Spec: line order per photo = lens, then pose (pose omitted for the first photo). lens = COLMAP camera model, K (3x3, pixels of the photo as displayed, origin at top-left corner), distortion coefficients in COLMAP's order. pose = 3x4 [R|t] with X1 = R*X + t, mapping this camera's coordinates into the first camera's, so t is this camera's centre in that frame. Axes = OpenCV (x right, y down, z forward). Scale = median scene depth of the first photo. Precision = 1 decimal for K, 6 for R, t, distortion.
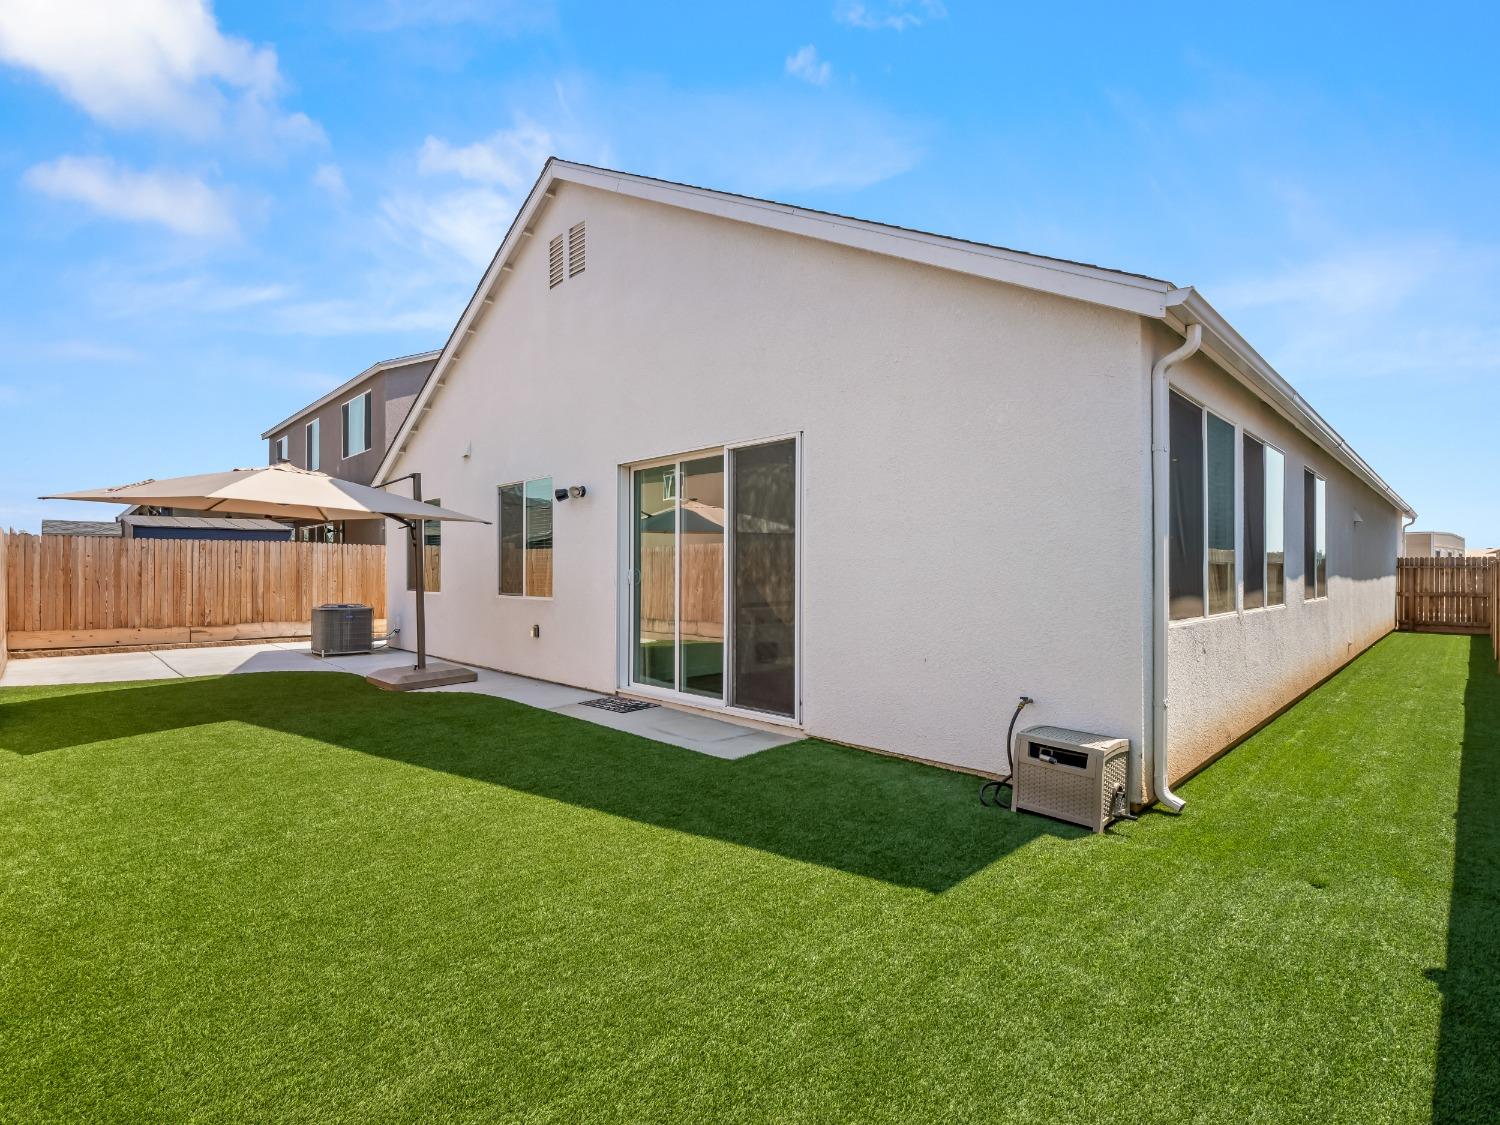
lens RADIAL K [[729.5, 0, 755.2], [0, 729.5, 559.4], [0, 0, 1]] dist [-0.013386, -0.001199]
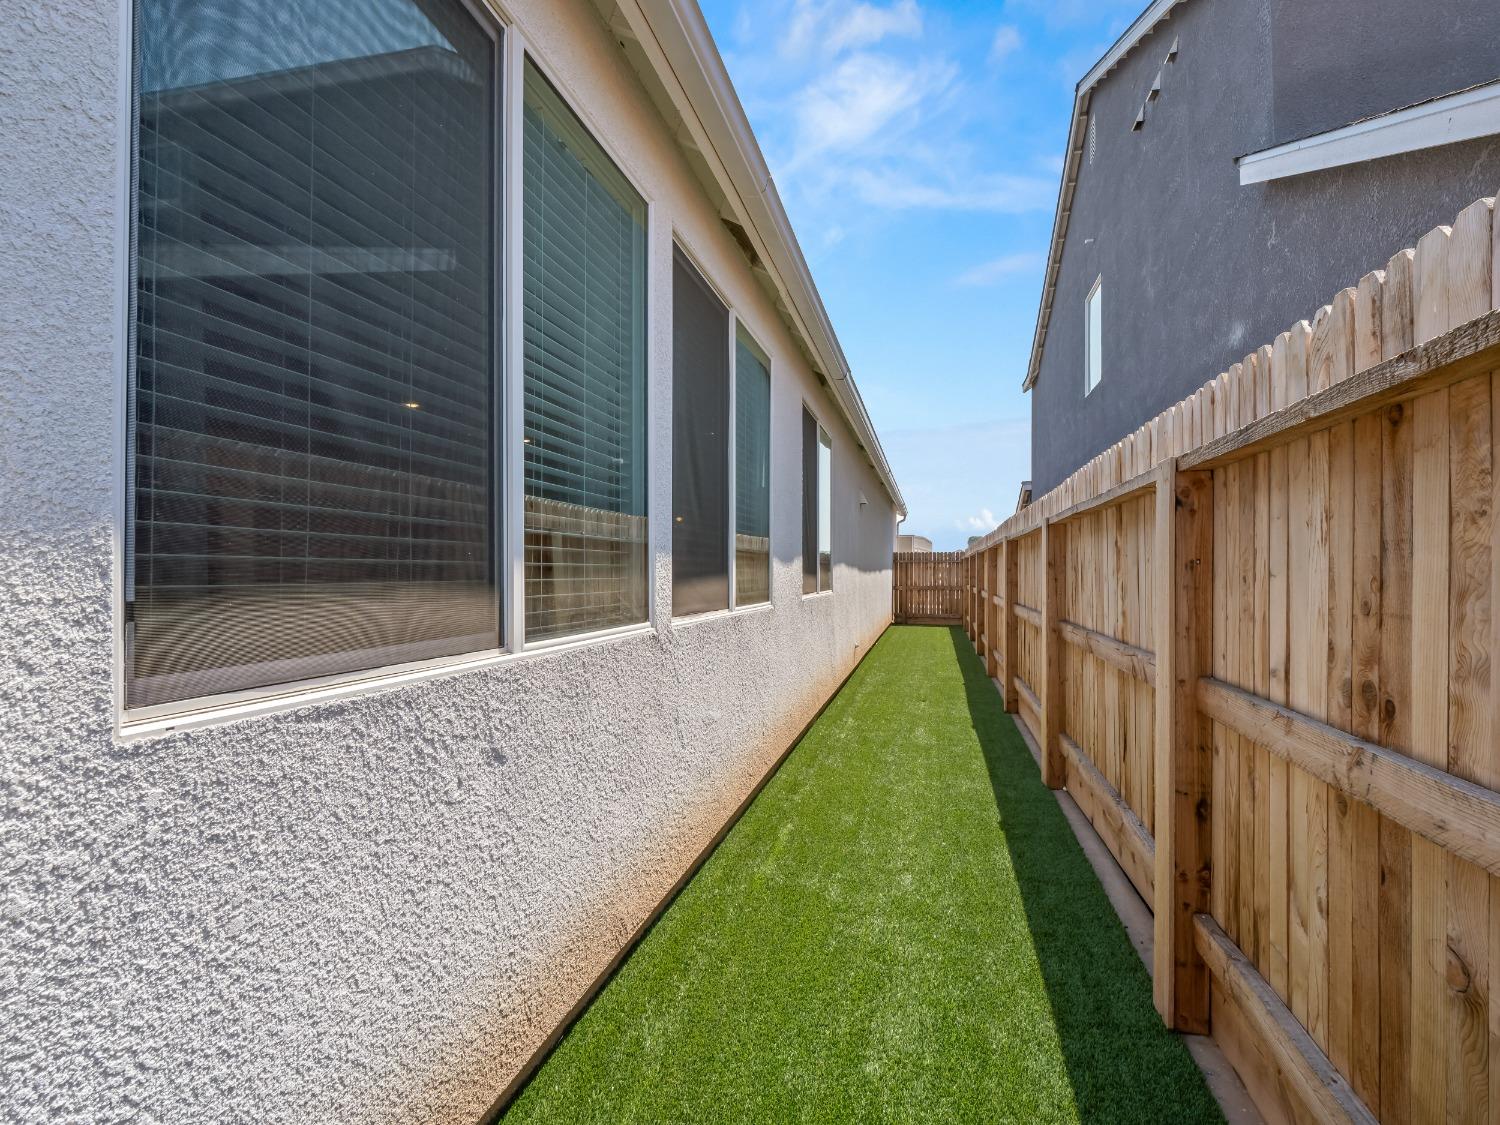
lens RADIAL K [[765.9, 0, 737.1], [0, 765.9, 561.0], [0, 0, 1]] dist [-0.005134, -0.000785]
pose [[0.860155, 0.003182, 0.510023, 0.279514], [-0.003457, 0.999994, -0.000410, 0.020318], [-0.510022, -0.001411, 0.860160, 0.340432]]
